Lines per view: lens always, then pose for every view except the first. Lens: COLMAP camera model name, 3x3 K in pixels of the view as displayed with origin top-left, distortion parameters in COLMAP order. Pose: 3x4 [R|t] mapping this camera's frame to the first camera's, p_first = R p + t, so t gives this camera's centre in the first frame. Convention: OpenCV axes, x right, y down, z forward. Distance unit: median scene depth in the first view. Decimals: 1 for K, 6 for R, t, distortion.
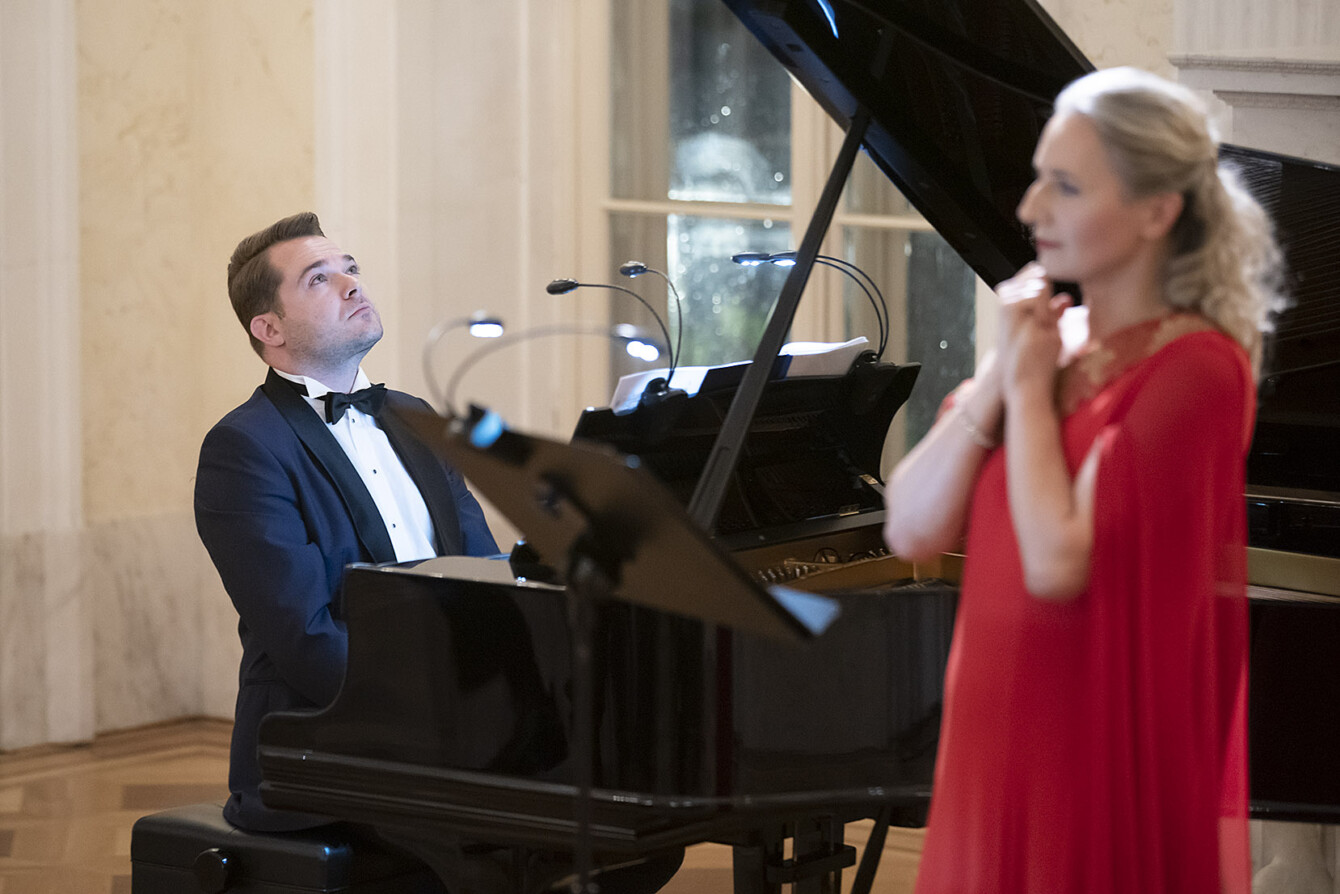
lens RADIAL K [[5834.8, 0, 570.7], [0, 5834.8, 445.1], [0, 0, 1]] dist [0.373471, 3.072162]
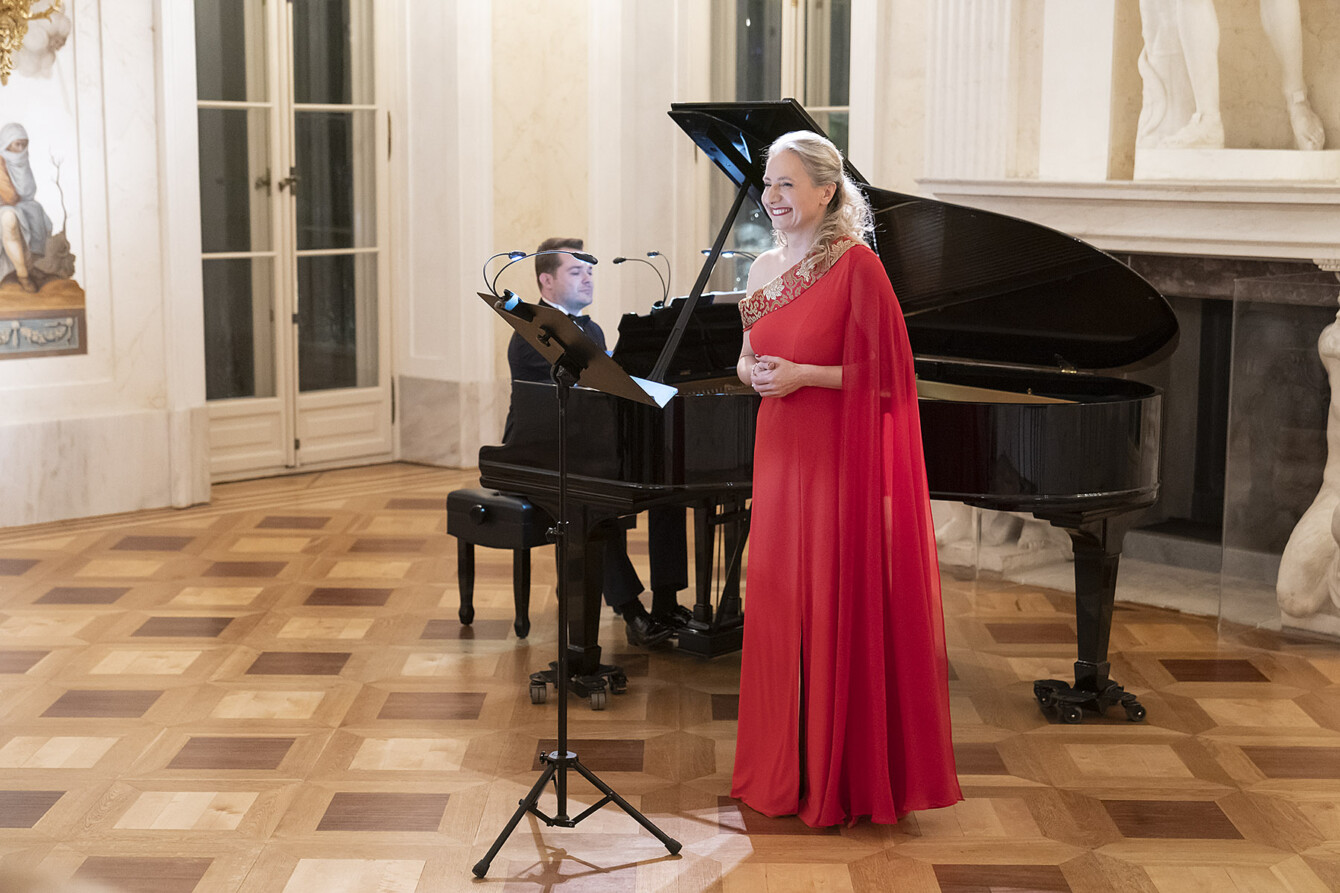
lens RADIAL K [[2019.5, 0, 670.0], [0, 2019.5, 446.5], [0, 0, 1]] dist [0.020393, 0.035213]
pose [[0.997866, 0.016287, -0.063230, 0.068034], [-0.014170, 0.999328, 0.033794, 0.018000], [0.063738, -0.032826, 0.997427, 0.214116]]
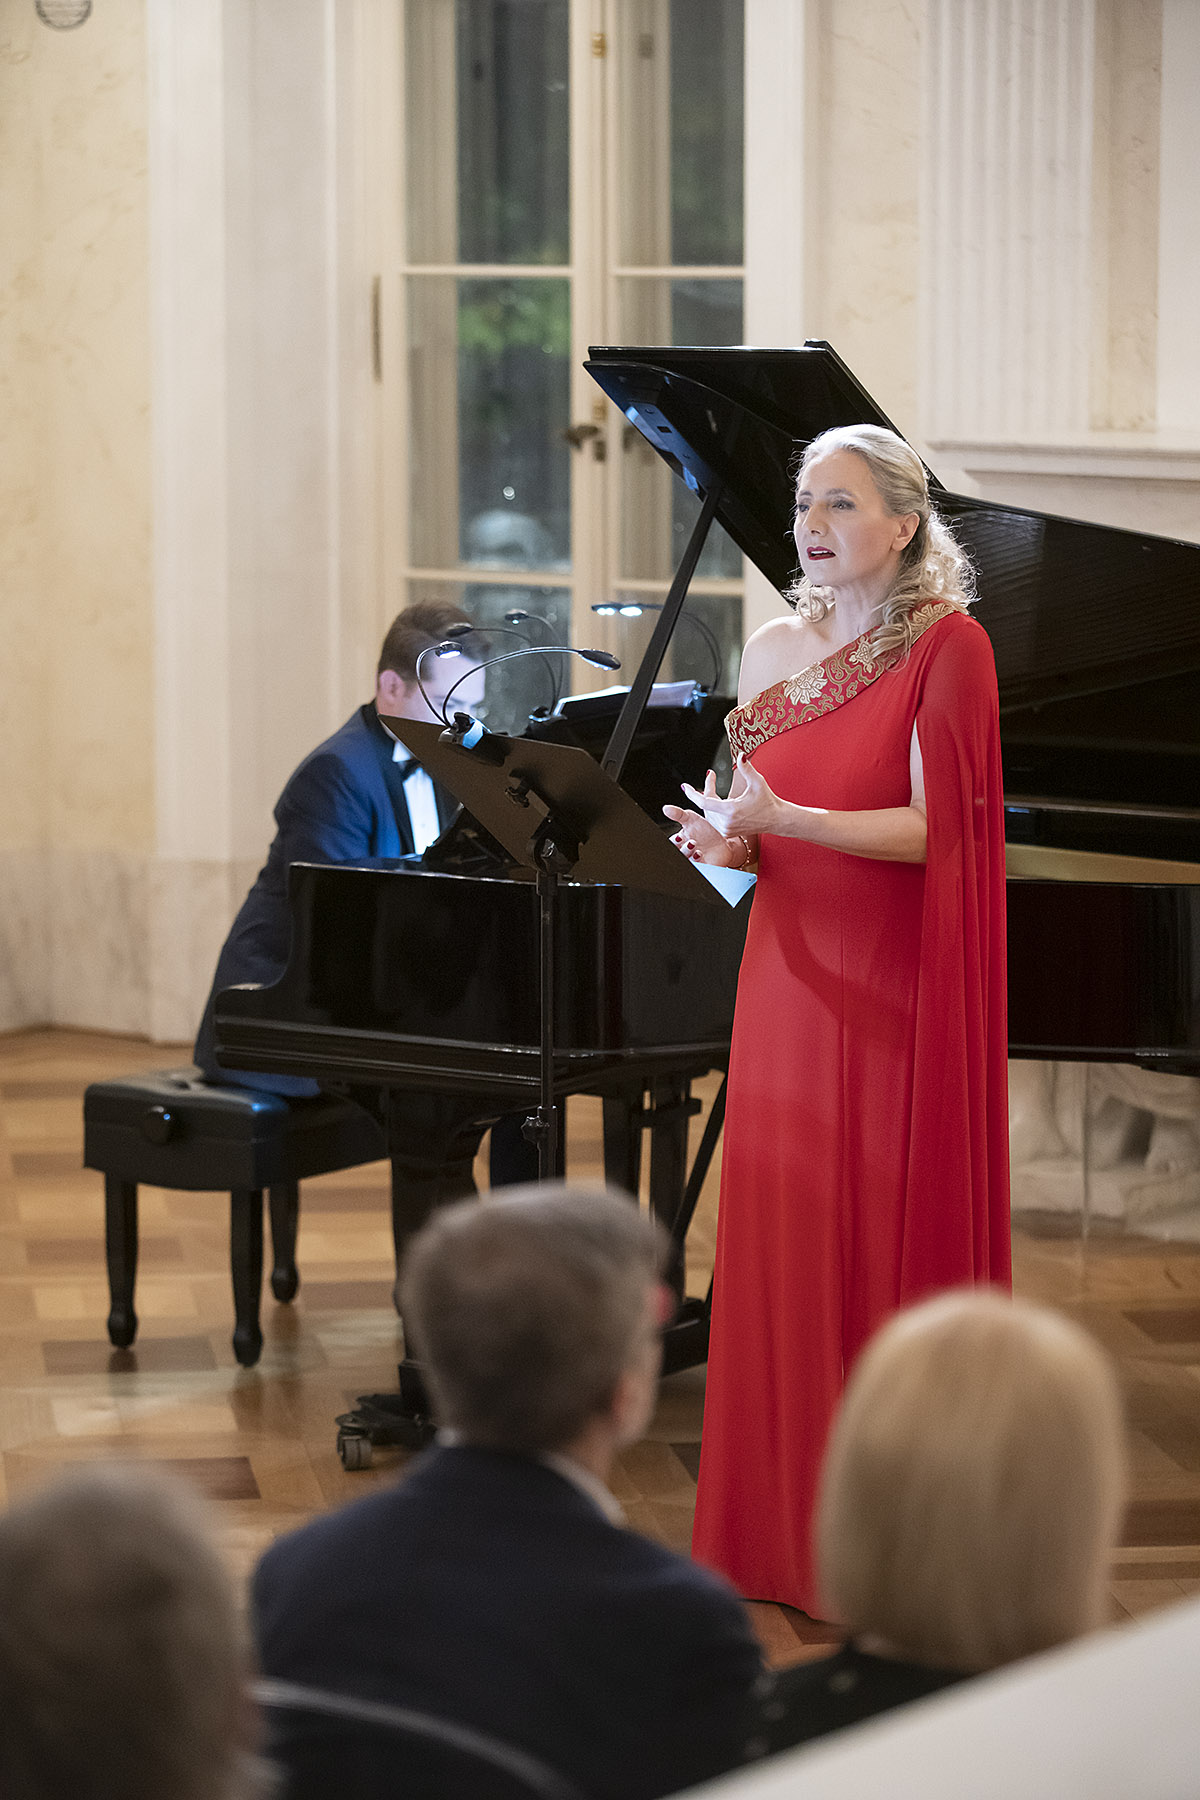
lens RADIAL K [[5577.5, 0, 600.0], [0, 5577.5, 900.0], [0, 0, 1]] dist [-0.029533, 0.468933]
pose [[0.997028, -0.009120, 0.076502, -0.059810], [0.008161, 0.999884, 0.012833, 0.013359], [-0.076610, -0.012170, 0.996987, -0.138330]]
